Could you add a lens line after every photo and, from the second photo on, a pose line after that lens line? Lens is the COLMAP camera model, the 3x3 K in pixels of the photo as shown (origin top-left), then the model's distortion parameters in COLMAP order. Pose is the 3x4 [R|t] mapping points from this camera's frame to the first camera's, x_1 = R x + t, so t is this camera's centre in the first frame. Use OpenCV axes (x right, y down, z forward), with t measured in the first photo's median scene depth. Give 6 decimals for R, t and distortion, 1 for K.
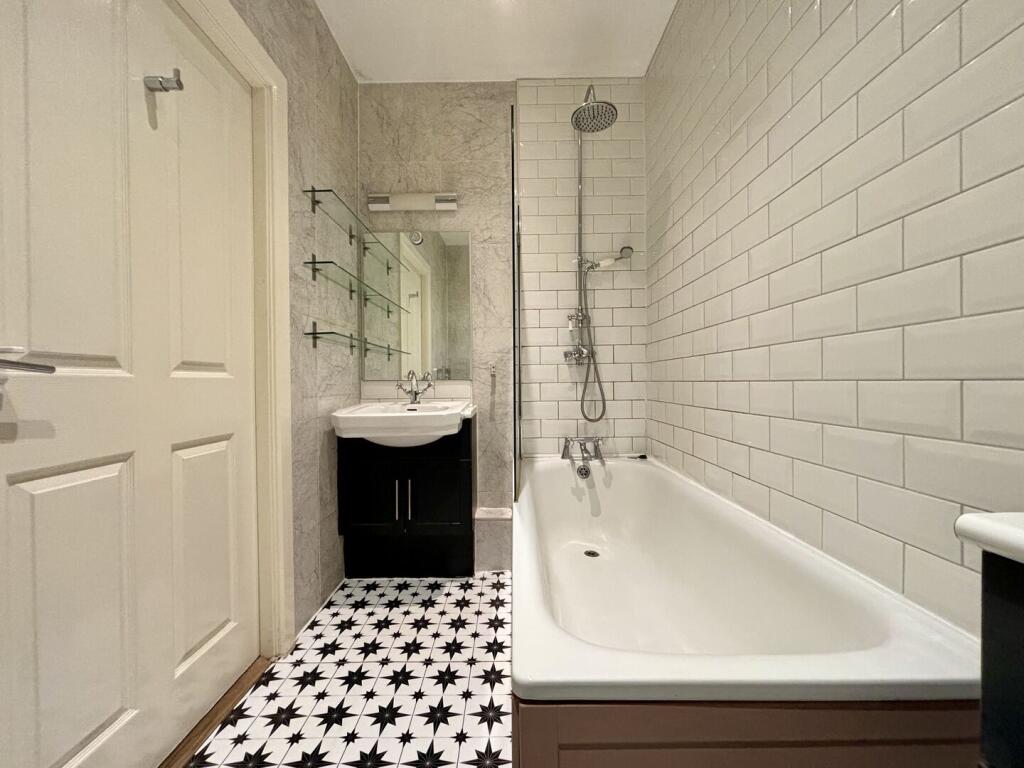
lens RADIAL K [[410.5, 0, 512.0], [0, 410.5, 384.0], [0, 0, 1]] dist [-0.013474, 0.001212]
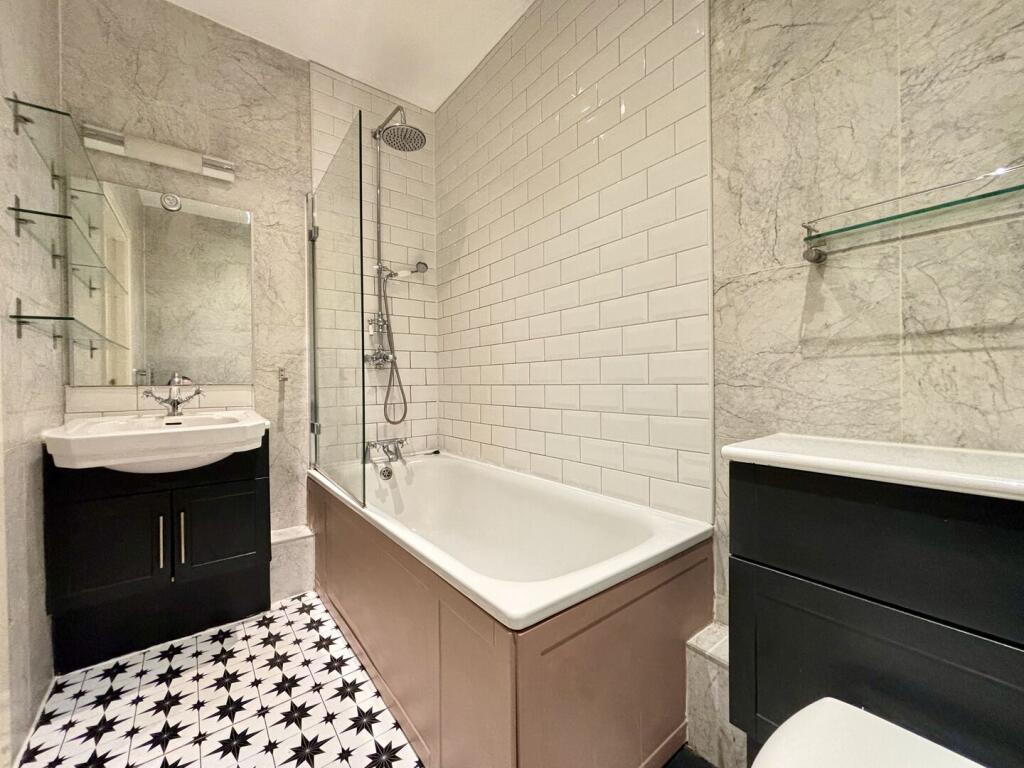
lens RADIAL K [[410.5, 0, 512.0], [0, 410.5, 384.0], [0, 0, 1]] dist [-0.013474, 0.001212]
pose [[0.779580, -0.005872, 0.626275, -0.225497], [0.008760, 0.999960, -0.001529, -0.005463], [-0.626241, 0.006678, 0.779601, -0.005132]]
